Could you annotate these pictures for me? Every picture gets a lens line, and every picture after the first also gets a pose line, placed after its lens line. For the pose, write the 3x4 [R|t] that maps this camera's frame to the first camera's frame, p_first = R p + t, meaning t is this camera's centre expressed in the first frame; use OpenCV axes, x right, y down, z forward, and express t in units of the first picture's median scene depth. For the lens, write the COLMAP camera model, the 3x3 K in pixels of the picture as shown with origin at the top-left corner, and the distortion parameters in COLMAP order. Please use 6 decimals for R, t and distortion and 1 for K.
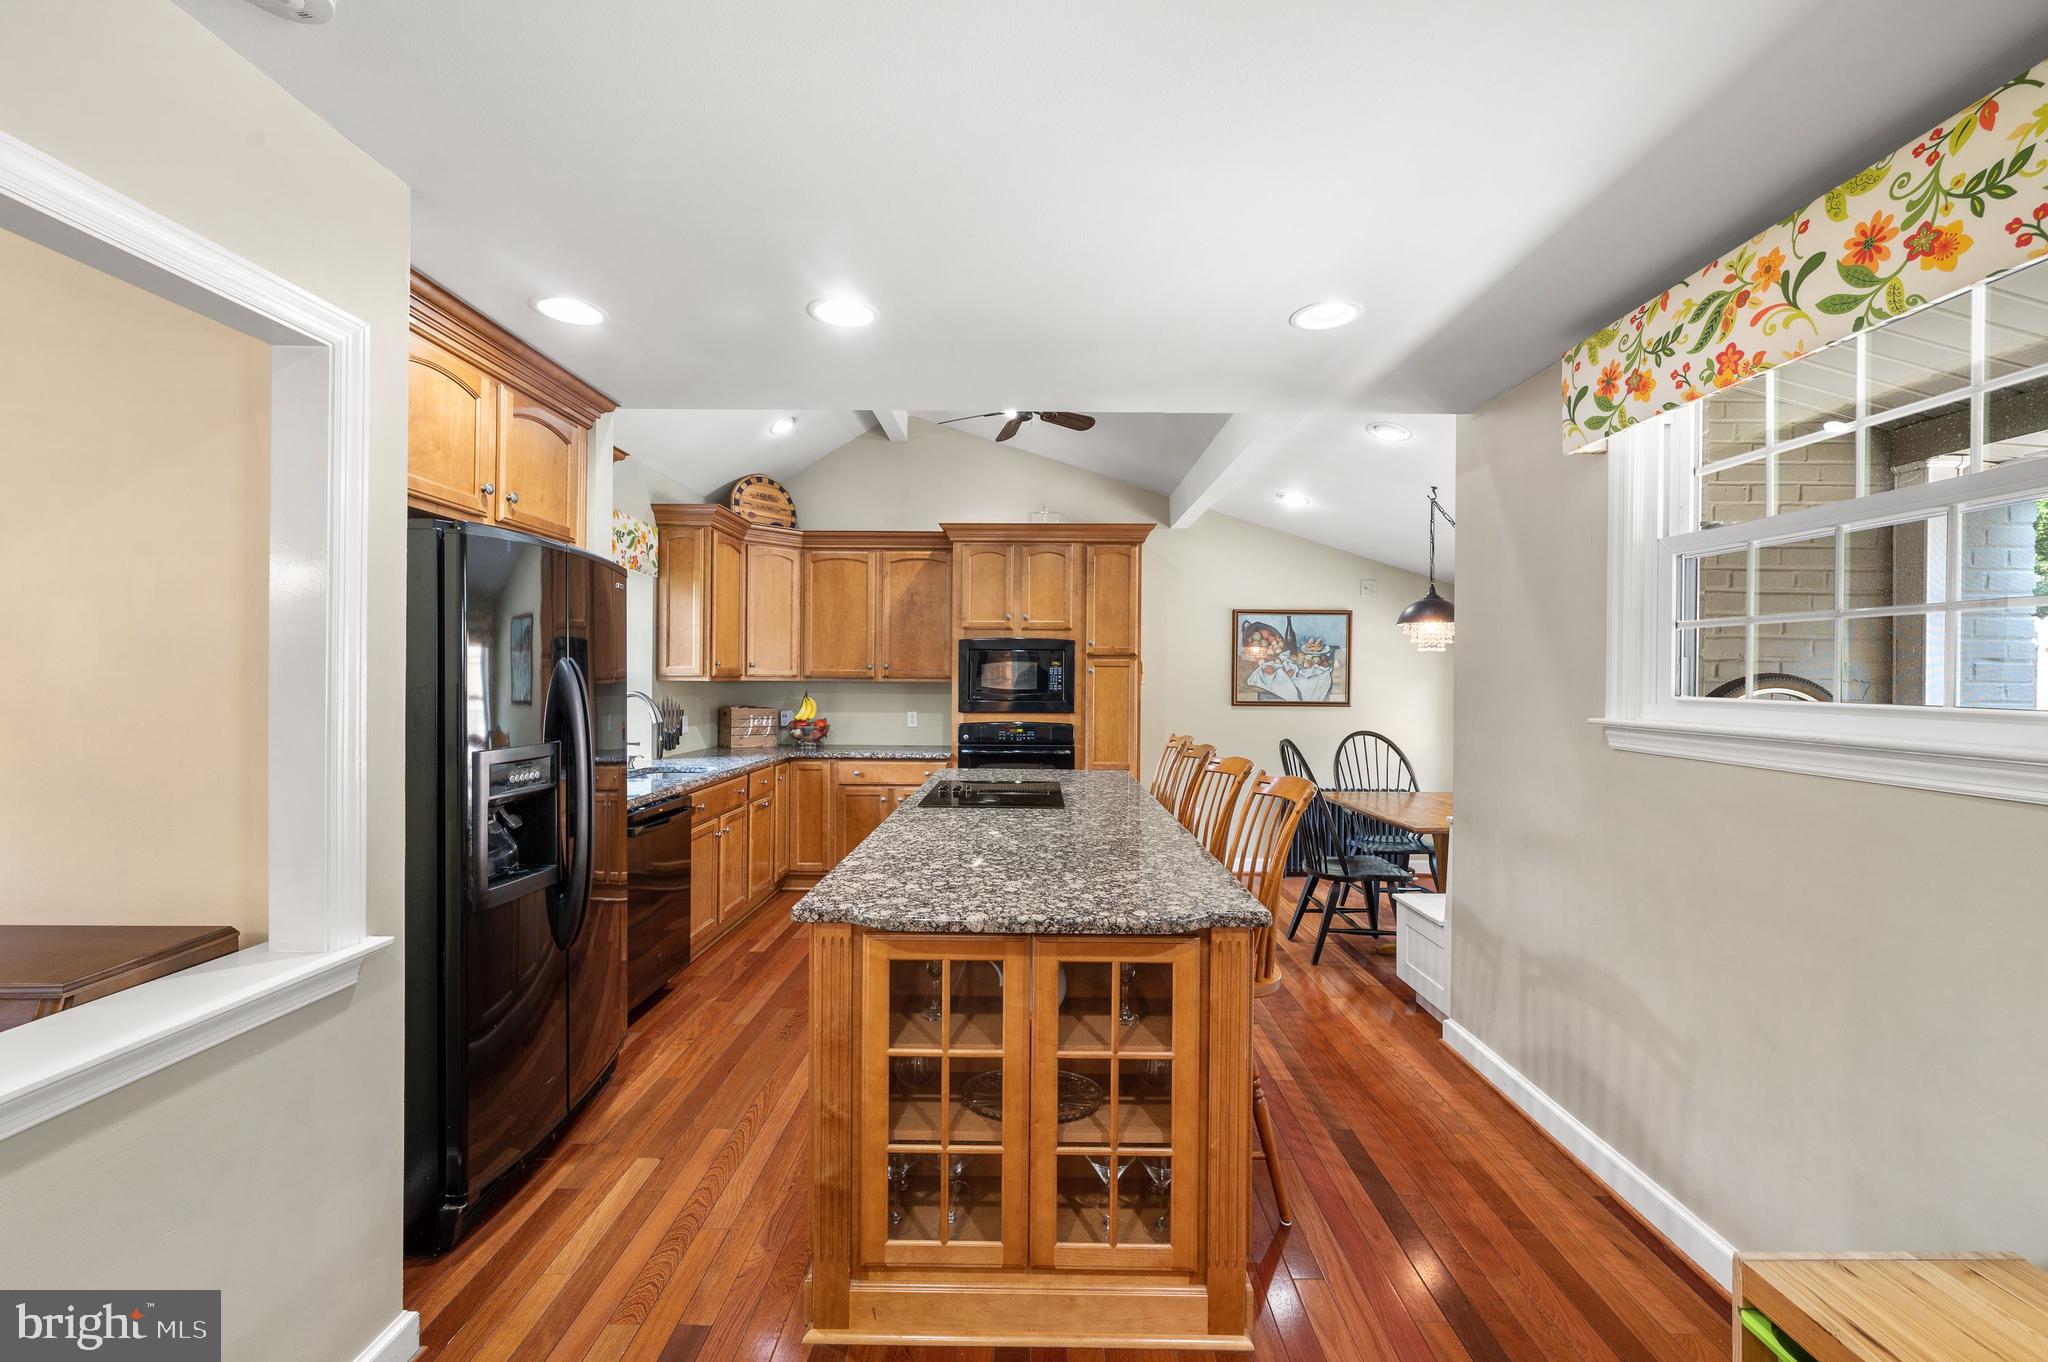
lens RADIAL K [[819.6, 0, 1022.7], [0, 819.6, 670.7], [0, 0, 1]] dist [0.000208, 0.000305]
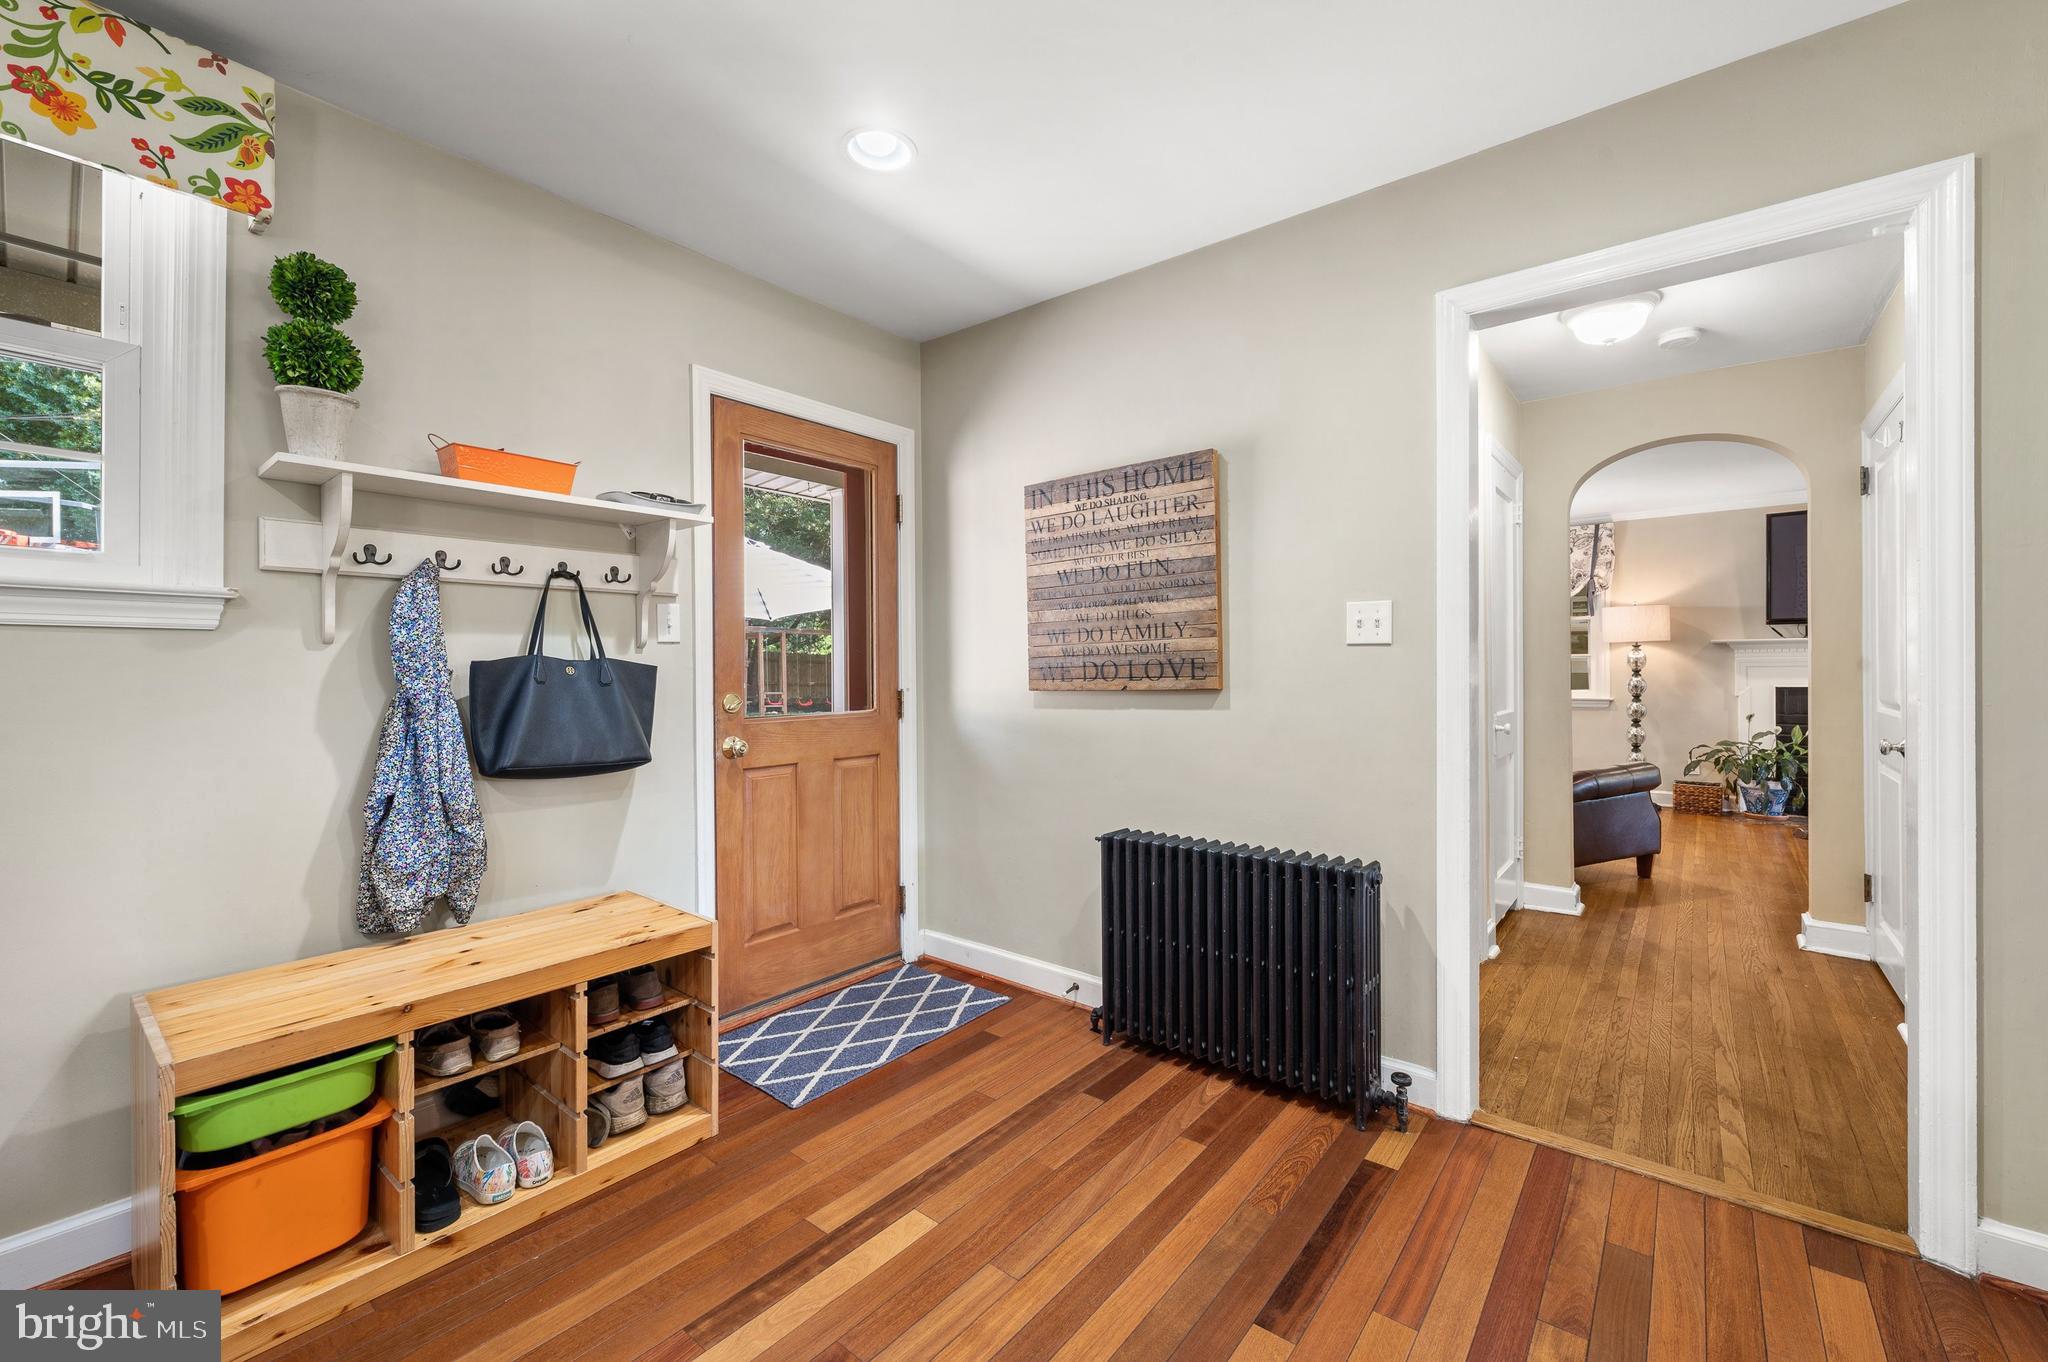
lens RADIAL K [[819.6, 0, 1022.7], [0, 819.6, 670.7], [0, 0, 1]] dist [0.000208, 0.000305]
pose [[-0.780312, -0.002837, 0.625384, -0.558127], [-0.002012, 0.999996, 0.002027, 0.226040], [-0.625387, 0.000323, -0.780315, 1.113729]]
